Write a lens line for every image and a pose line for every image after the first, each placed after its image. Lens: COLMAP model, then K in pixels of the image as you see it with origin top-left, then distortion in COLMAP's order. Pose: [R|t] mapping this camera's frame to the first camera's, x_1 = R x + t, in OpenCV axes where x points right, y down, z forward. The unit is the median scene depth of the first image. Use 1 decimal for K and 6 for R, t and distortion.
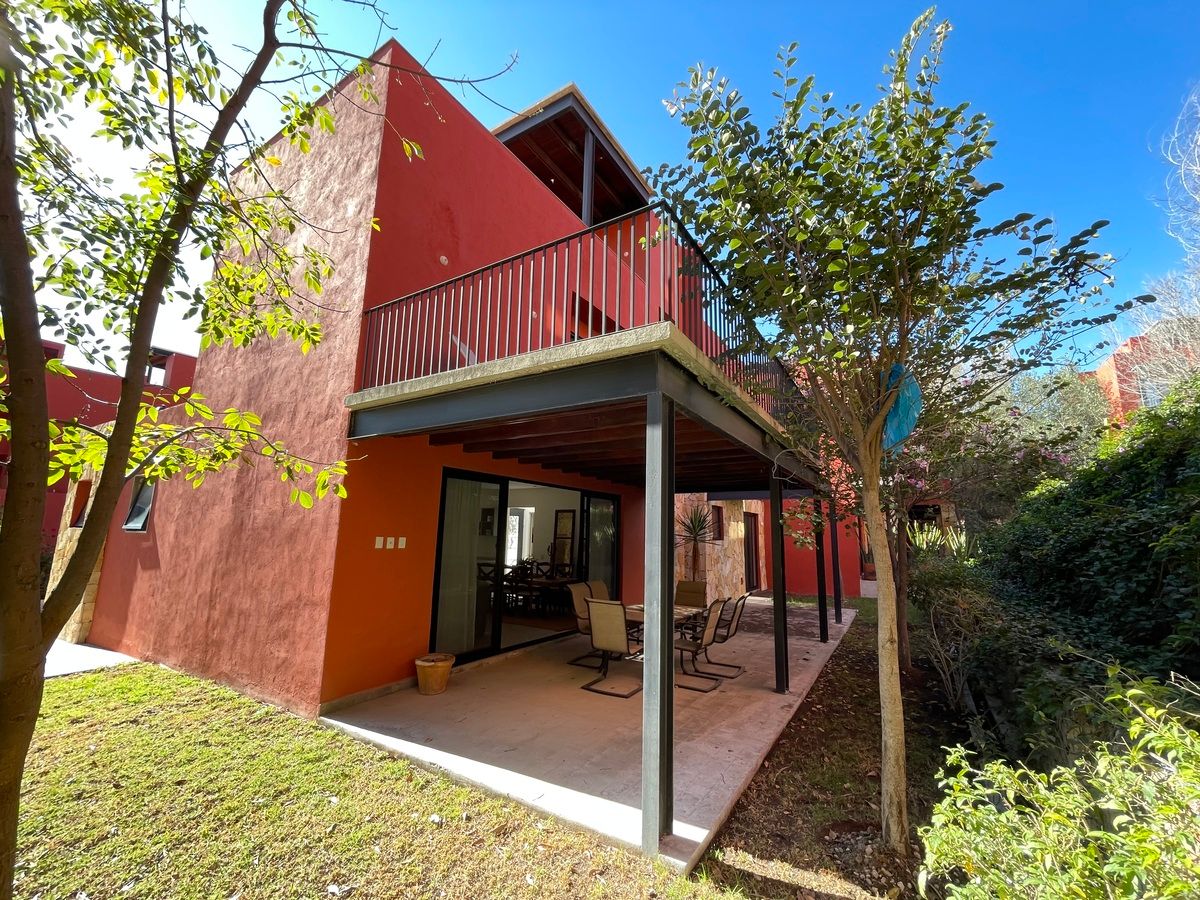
lens RADIAL K [[488.5, 0, 600.7], [0, 488.5, 457.0], [0, 0, 1]] dist [-0.002453, 0.000353]
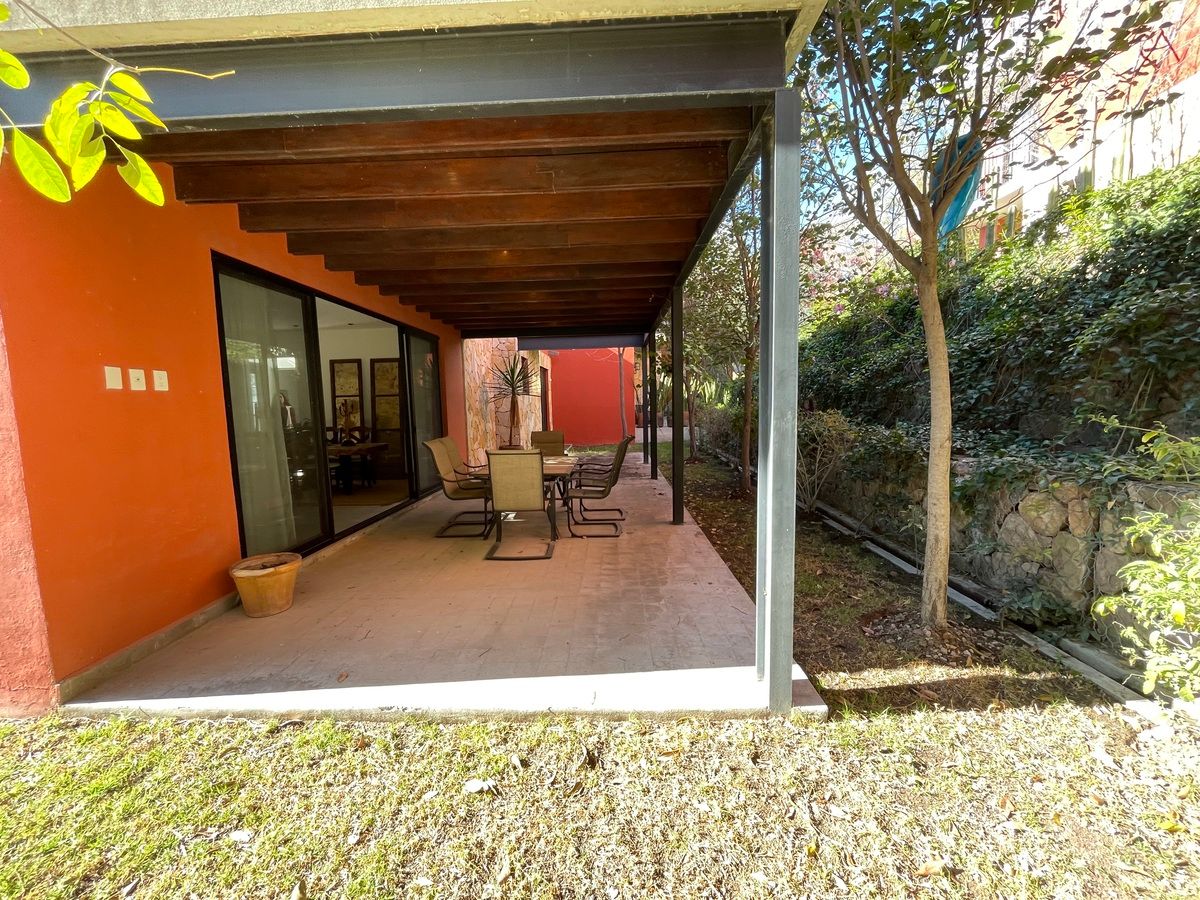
lens RADIAL K [[488.5, 0, 602.2], [0, 488.5, 449.1], [0, 0, 1]] dist [-0.002453, 0.000353]
pose [[0.862744, -0.089085, 0.497732, -0.279320], [-0.038035, 0.970135, 0.239566, 0.108120], [-0.504209, -0.225616, 0.833589, 0.302075]]
